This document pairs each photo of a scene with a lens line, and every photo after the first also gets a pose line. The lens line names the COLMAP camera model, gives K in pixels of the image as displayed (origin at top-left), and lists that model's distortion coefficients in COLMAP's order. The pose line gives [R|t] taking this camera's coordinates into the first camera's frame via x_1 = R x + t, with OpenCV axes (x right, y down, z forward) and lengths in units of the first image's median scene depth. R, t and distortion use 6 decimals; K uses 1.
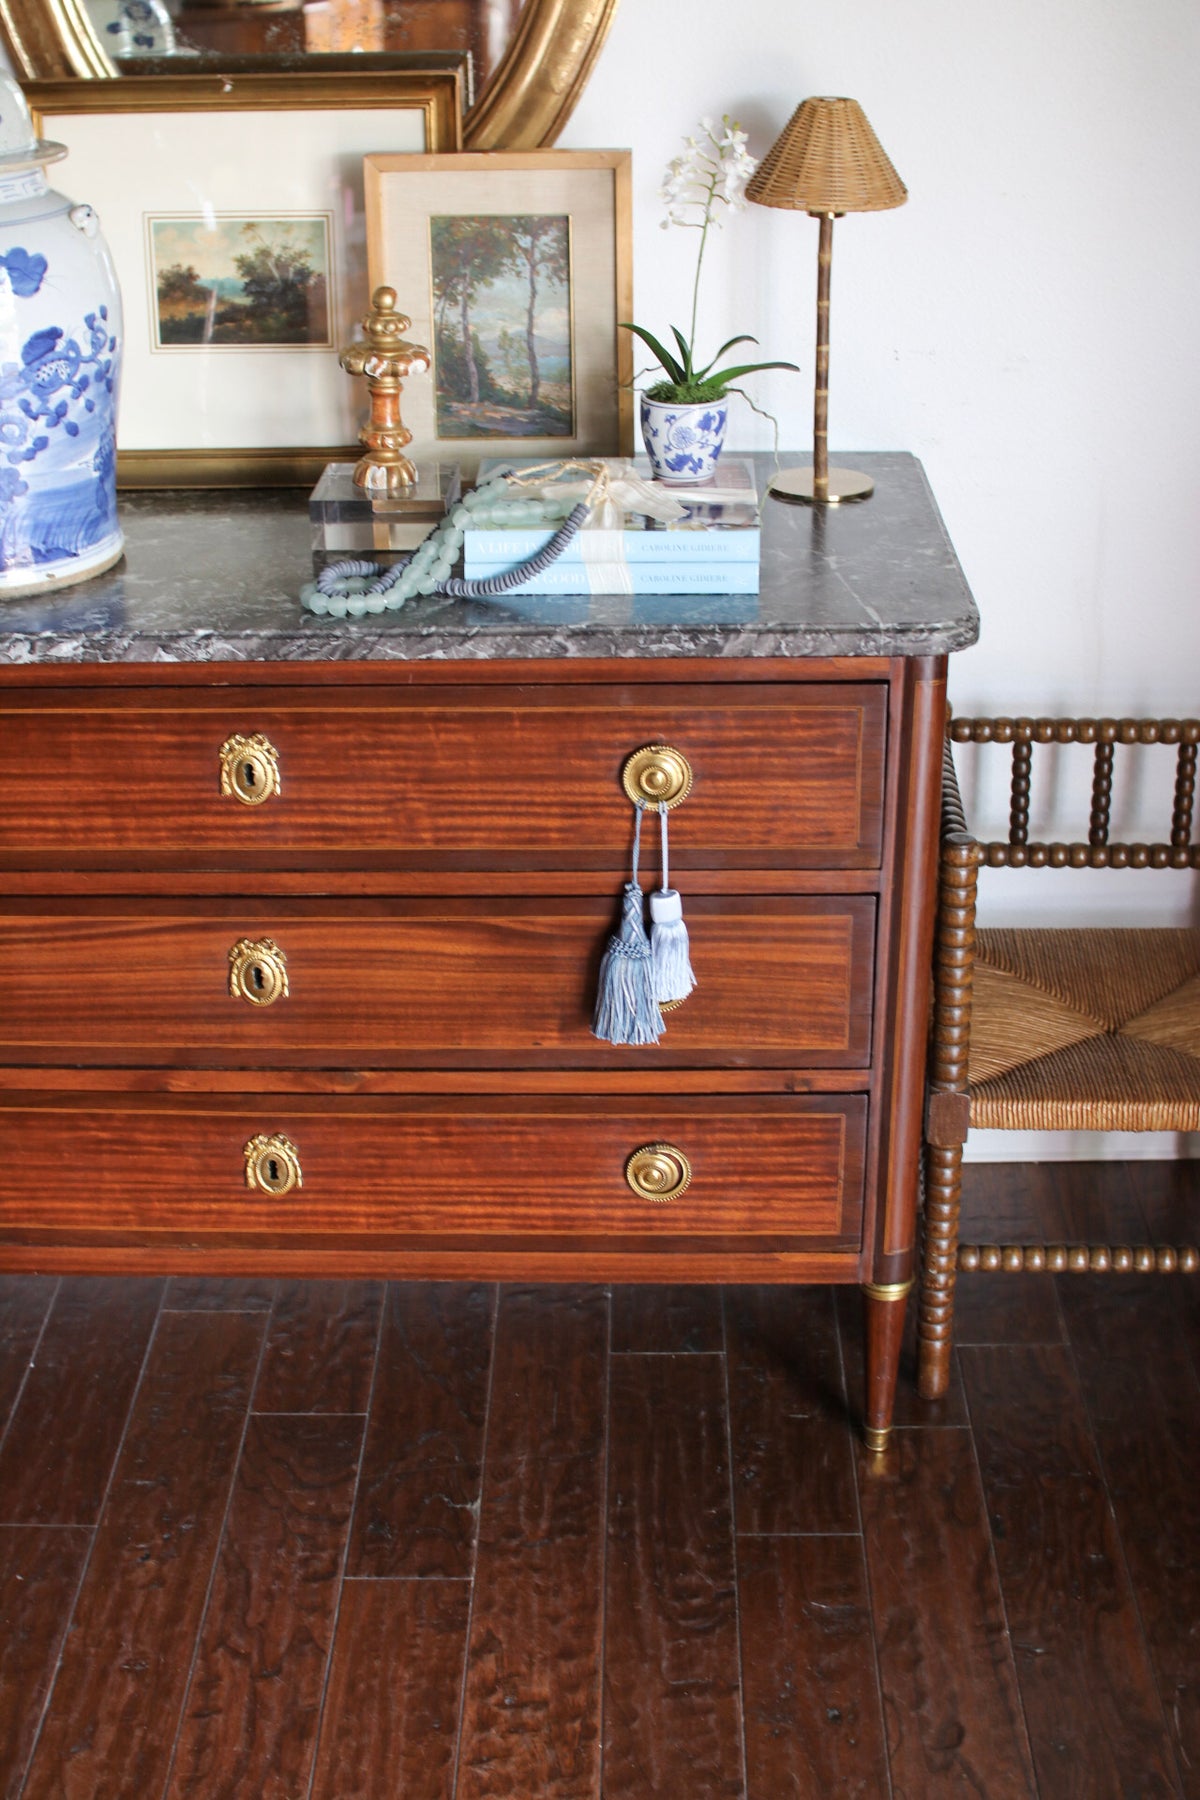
lens RADIAL K [[2517.1, 0, 600.0], [0, 2517.1, 900.0], [0, 0, 1]] dist [-0.183692, 0.279209]
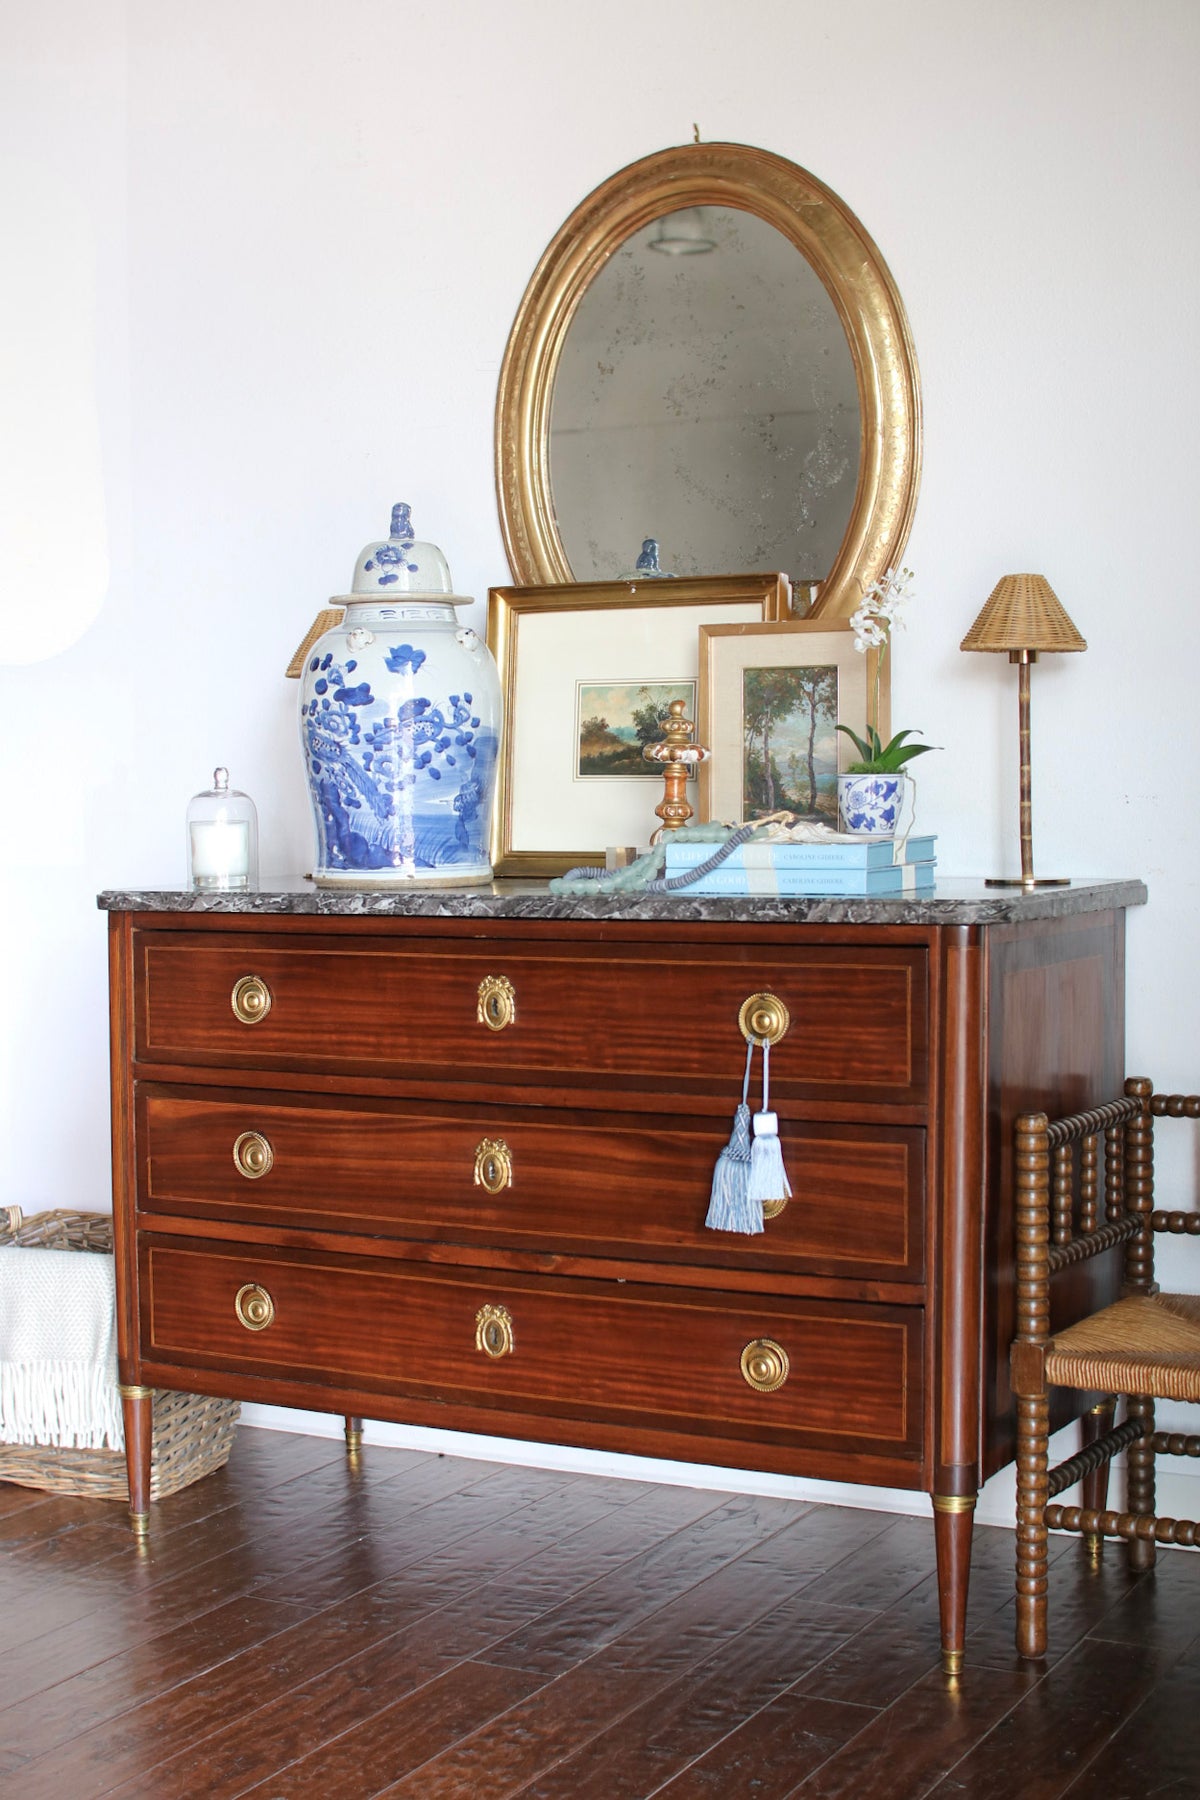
lens RADIAL K [[2549.8, 0, 600.0], [0, 2549.8, 900.0], [0, 0, 1]] dist [-0.143849, 0.075451]
pose [[0.886723, 0.022579, -0.461749, 0.534155], [-0.194318, 0.924492, -0.327956, 0.330151], [0.419478, 0.380532, 0.824156, -0.140433]]
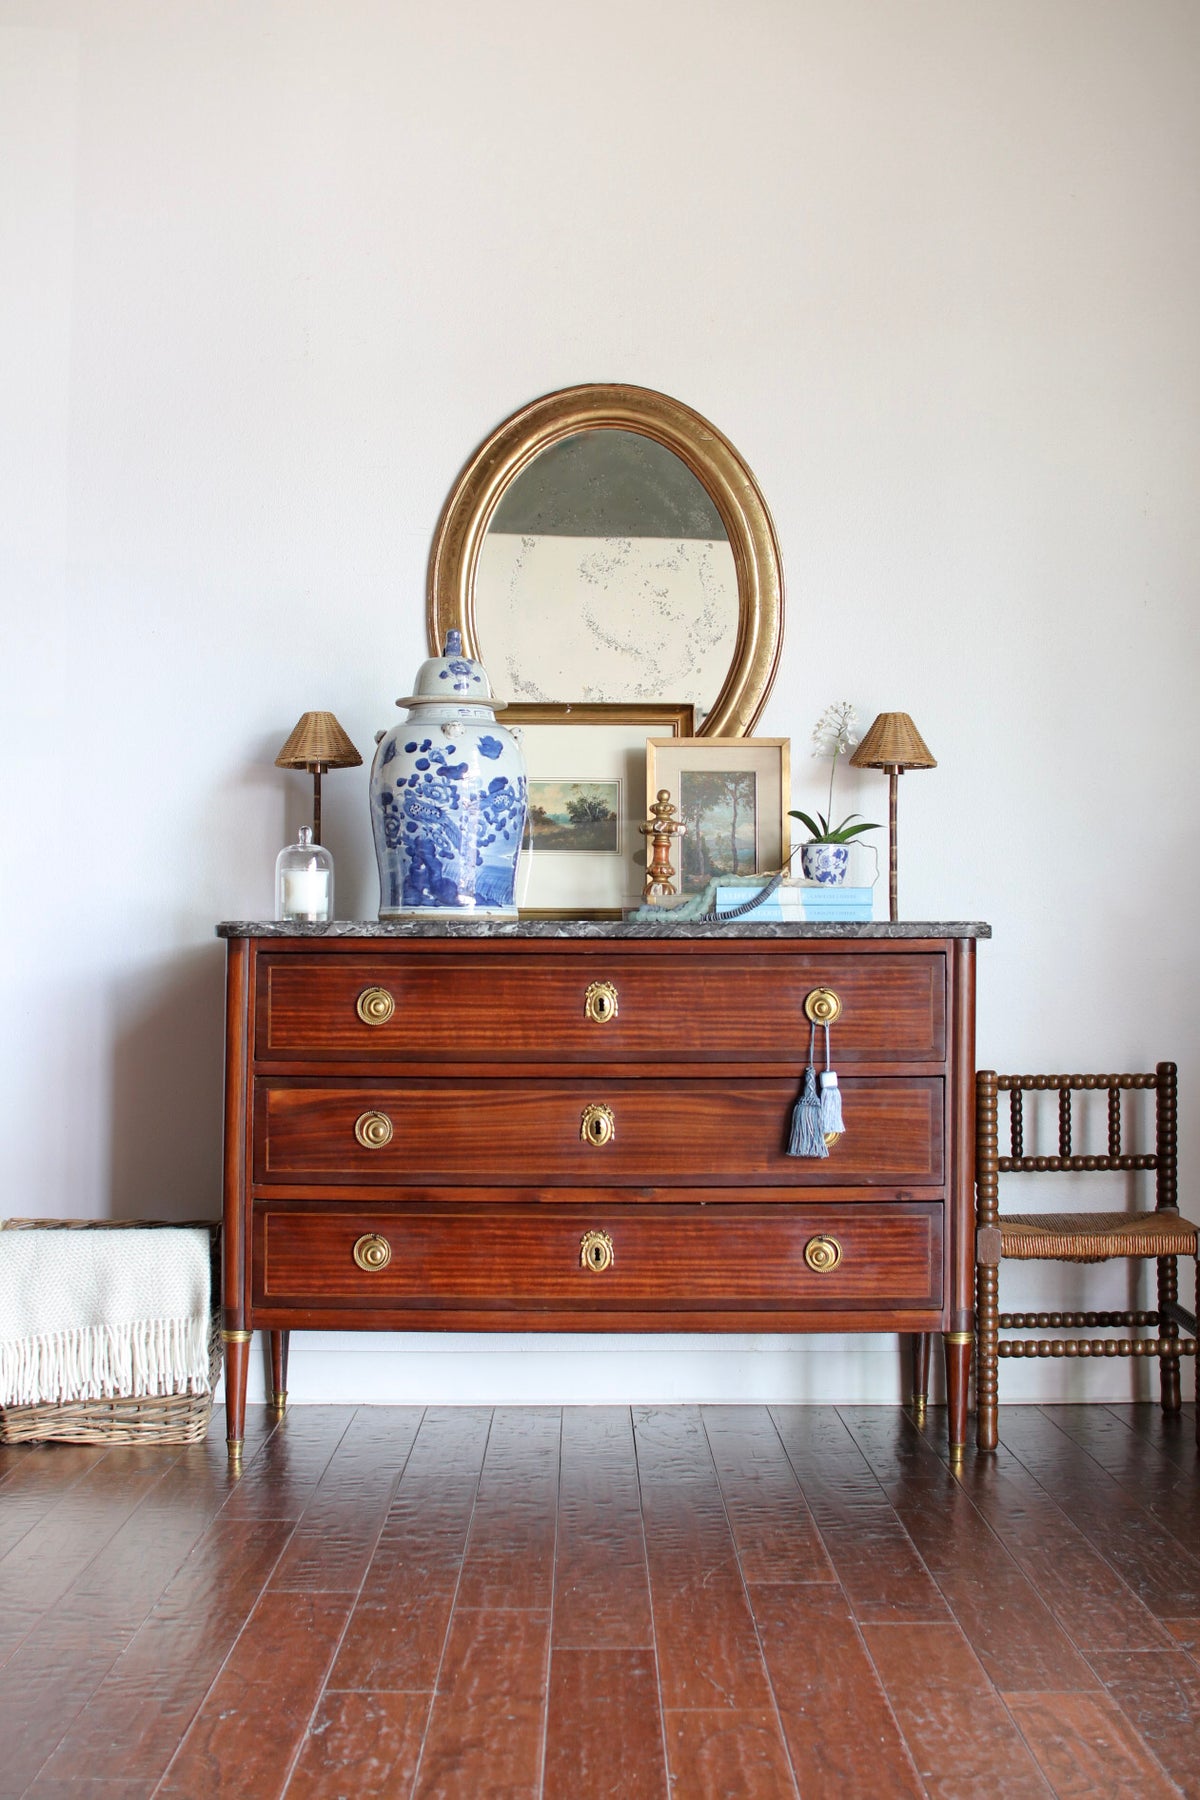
lens RADIAL K [[2549.8, 0, 600.0], [0, 2549.8, 900.0], [0, 0, 1]] dist [-0.143849, 0.075451]
pose [[0.999663, 0.014426, 0.021559, -0.176195], [-0.002908, 0.888171, -0.459504, 0.715293], [-0.025777, 0.459287, 0.887914, -0.669824]]
